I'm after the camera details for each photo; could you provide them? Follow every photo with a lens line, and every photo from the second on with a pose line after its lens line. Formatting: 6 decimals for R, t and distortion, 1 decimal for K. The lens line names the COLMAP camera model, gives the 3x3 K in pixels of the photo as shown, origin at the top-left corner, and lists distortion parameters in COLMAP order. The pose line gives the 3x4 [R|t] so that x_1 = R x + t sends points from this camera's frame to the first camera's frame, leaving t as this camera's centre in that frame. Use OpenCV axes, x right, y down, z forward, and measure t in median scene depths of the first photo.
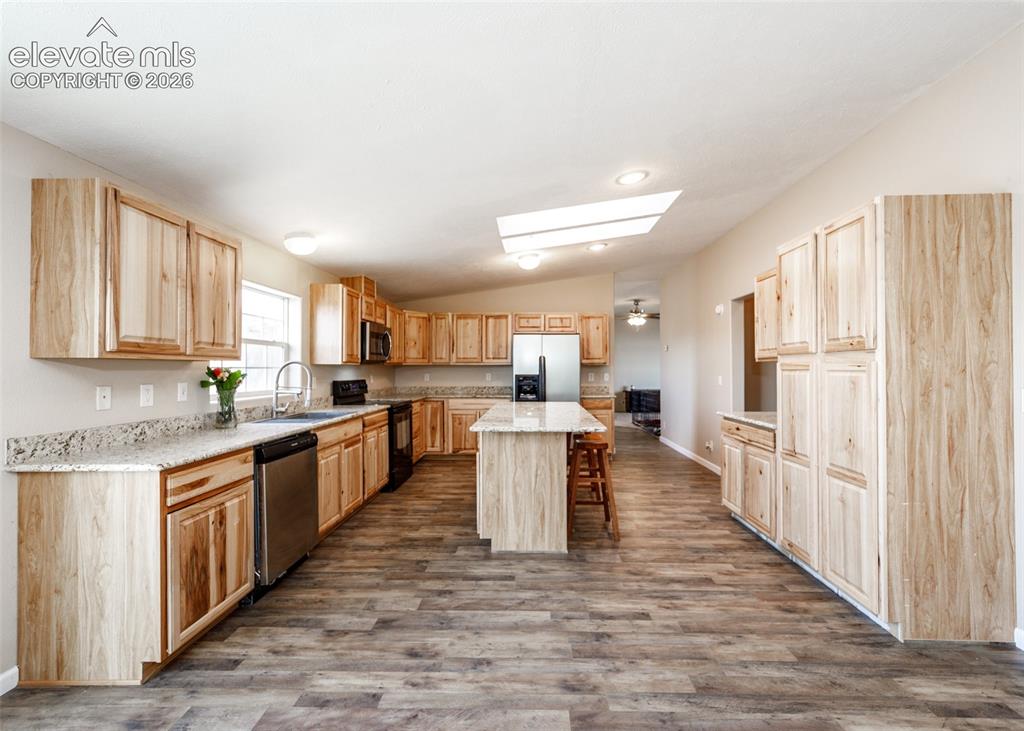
lens RADIAL K [[406.9, 0, 547.0], [0, 406.9, 426.2], [0, 0, 1]] dist [0.000324, 0.000094]
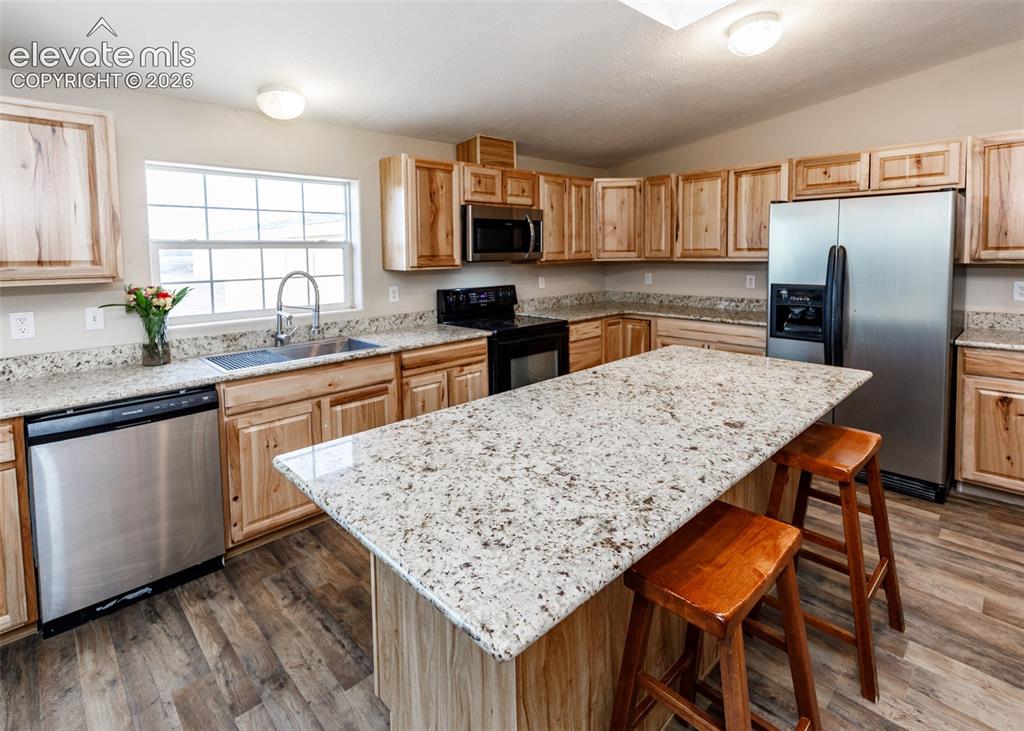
lens RADIAL K [[503.1, 0, 486.1], [0, 503.1, 312.1], [0, 0, 1]] dist [0.004536, -0.000167]
pose [[0.686586, 0.080494, -0.722579, 0.303950], [-0.095506, 0.995226, 0.020117, -0.167731], [0.720748, 0.055199, 0.690996, 0.768714]]
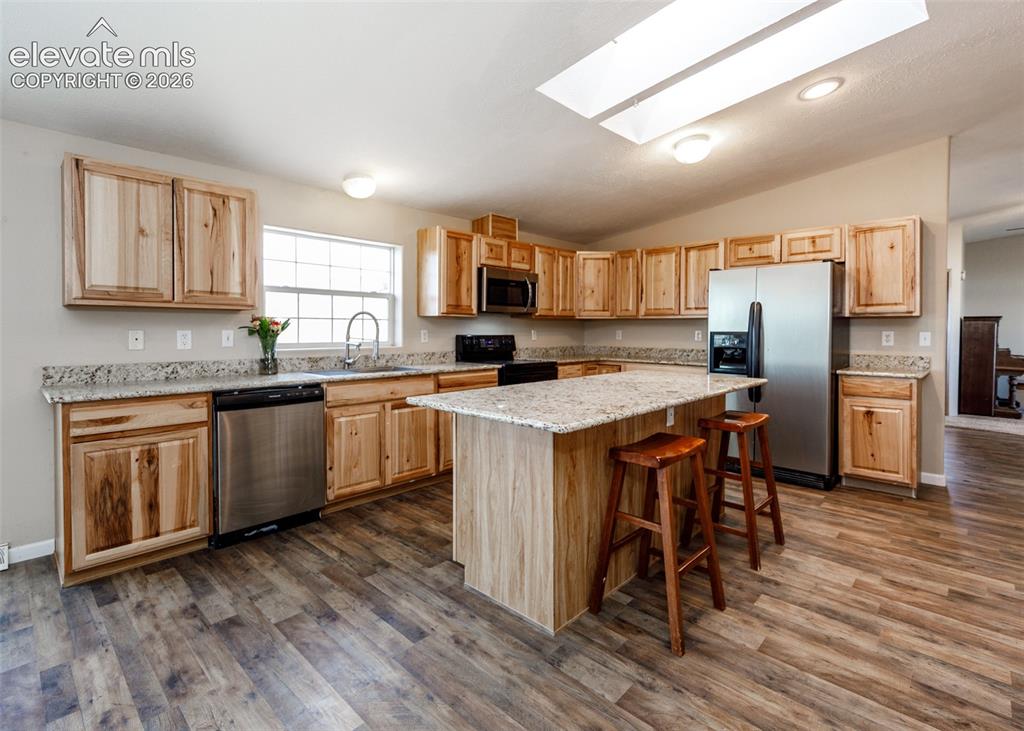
lens RADIAL K [[475.8, 0, 498.6], [0, 475.8, 383.6], [0, 0, 1]] dist [0.002537, 0.000268]
pose [[0.733444, 0.082556, -0.674718, 0.462481], [-0.098886, 0.994997, 0.014251, -0.047046], [0.672519, 0.056267, 0.737938, 0.484821]]
